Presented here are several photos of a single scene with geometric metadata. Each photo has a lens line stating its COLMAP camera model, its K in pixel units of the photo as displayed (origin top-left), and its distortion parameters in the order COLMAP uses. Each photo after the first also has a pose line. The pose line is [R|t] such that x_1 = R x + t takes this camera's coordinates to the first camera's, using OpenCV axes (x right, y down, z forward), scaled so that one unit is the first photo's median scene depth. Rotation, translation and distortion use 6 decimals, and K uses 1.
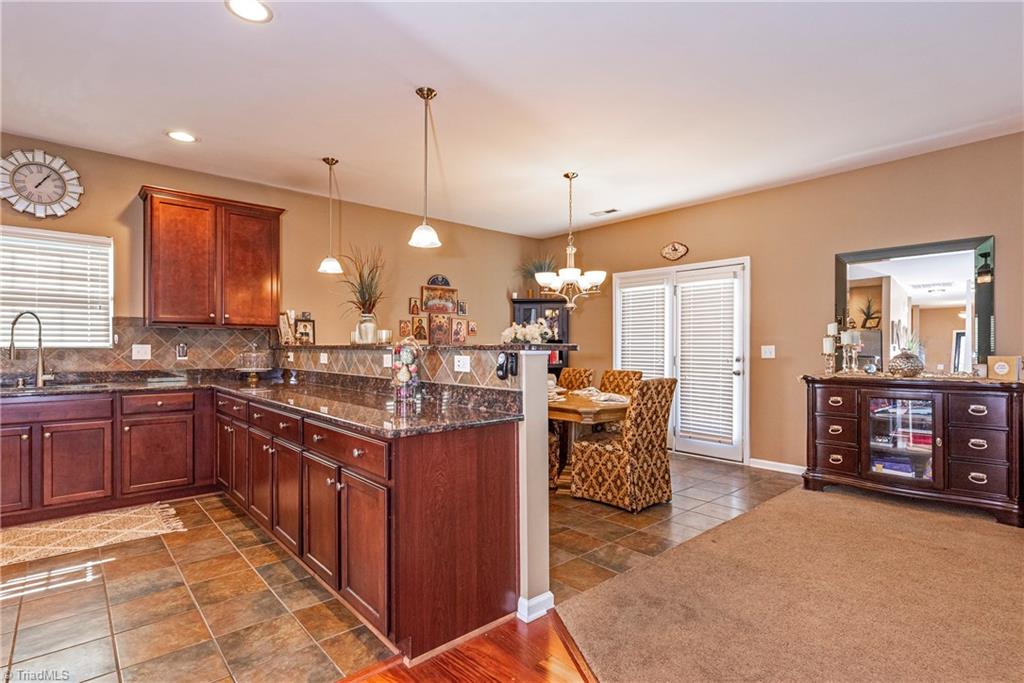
lens RADIAL K [[501.4, 0, 508.9], [0, 501.4, 348.5], [0, 0, 1]] dist [-0.000016, -0.000552]
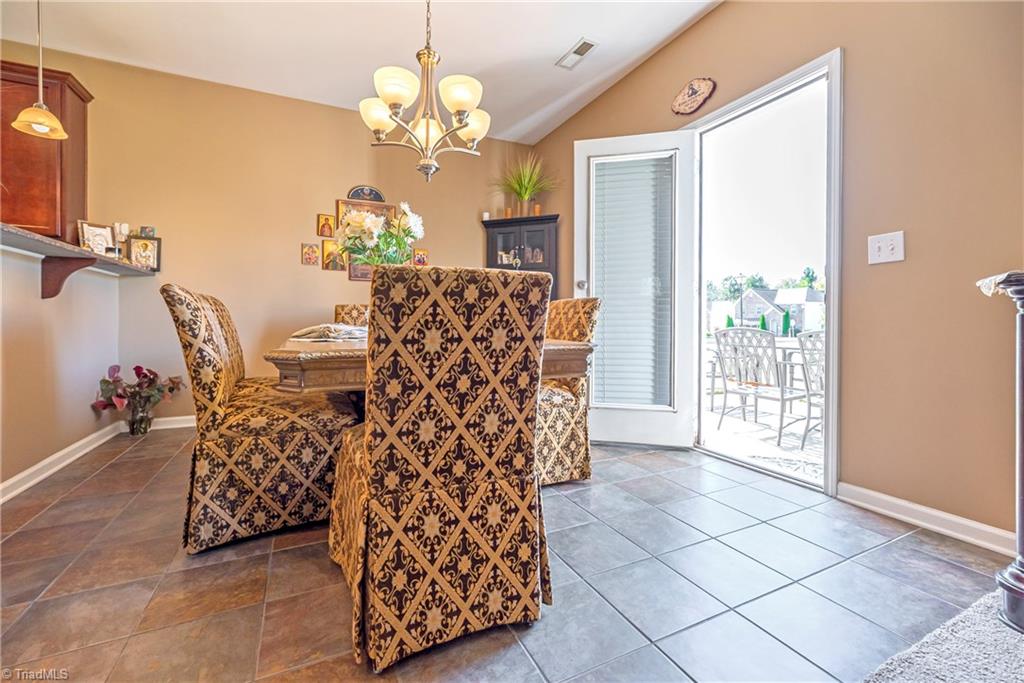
lens RADIAL K [[424.6, 0, 509.2], [0, 424.6, 323.3], [0, 0, 1]] dist [-0.000363, -0.000053]
pose [[0.962999, 0.001357, -0.269501, 0.391472], [-0.000096, 0.999989, 0.004692, 0.093500], [0.269505, -0.004493, 0.962989, 0.718778]]
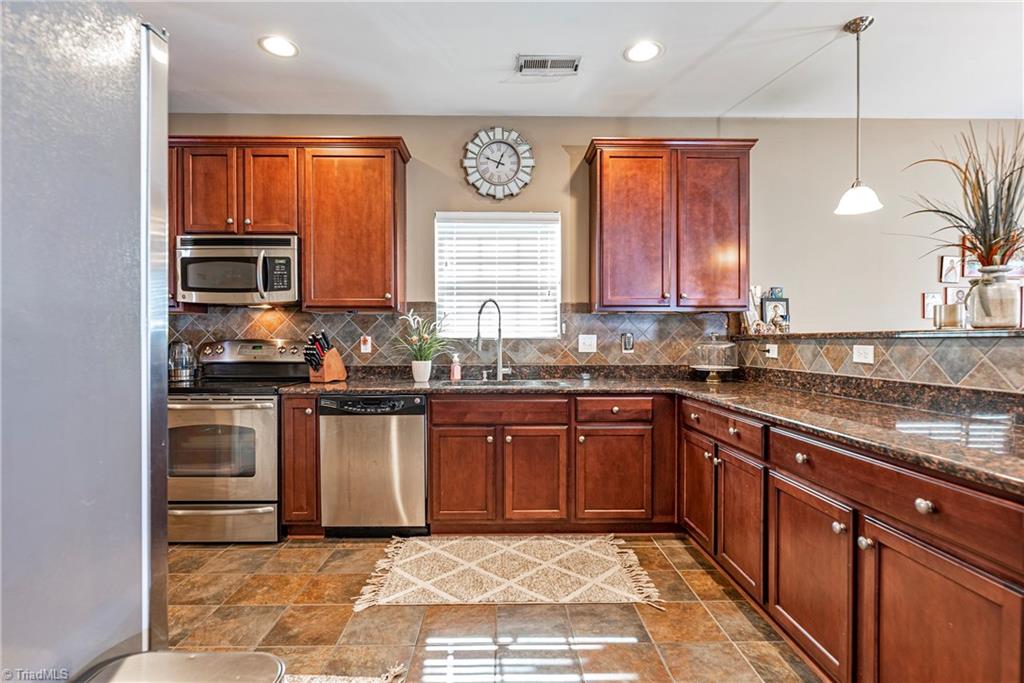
lens RADIAL K [[502.3, 0, 510.1], [0, 502.3, 345.2], [0, 0, 1]] dist [-0.000880, -0.000662]
pose [[0.761129, 0.002216, -0.648596, -0.313407], [0.001887, 0.999982, 0.005631, 0.005272], [0.648597, -0.005510, 0.761112, 0.300021]]
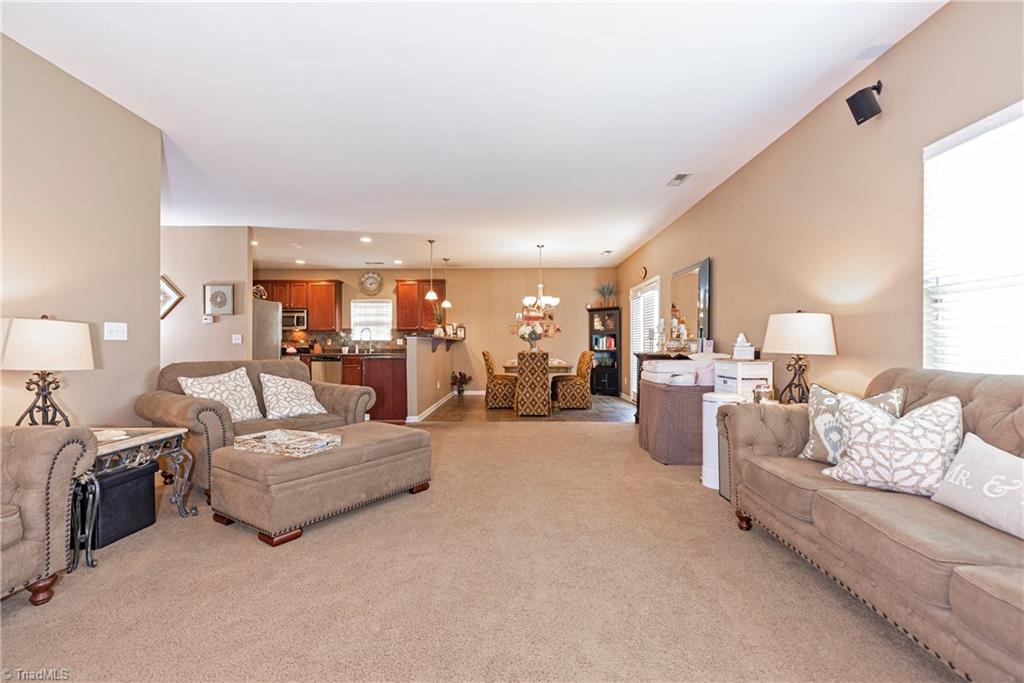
lens RADIAL K [[446.7, 0, 509.7], [0, 446.7, 348.1], [0, 0, 1]] dist [0.001034, 0.000046]
pose [[0.739917, -0.000350, -0.672698, 1.401437], [0.001817, 0.999997, 0.001478, 0.040940], [0.672696, -0.002316, 0.739916, -0.378587]]
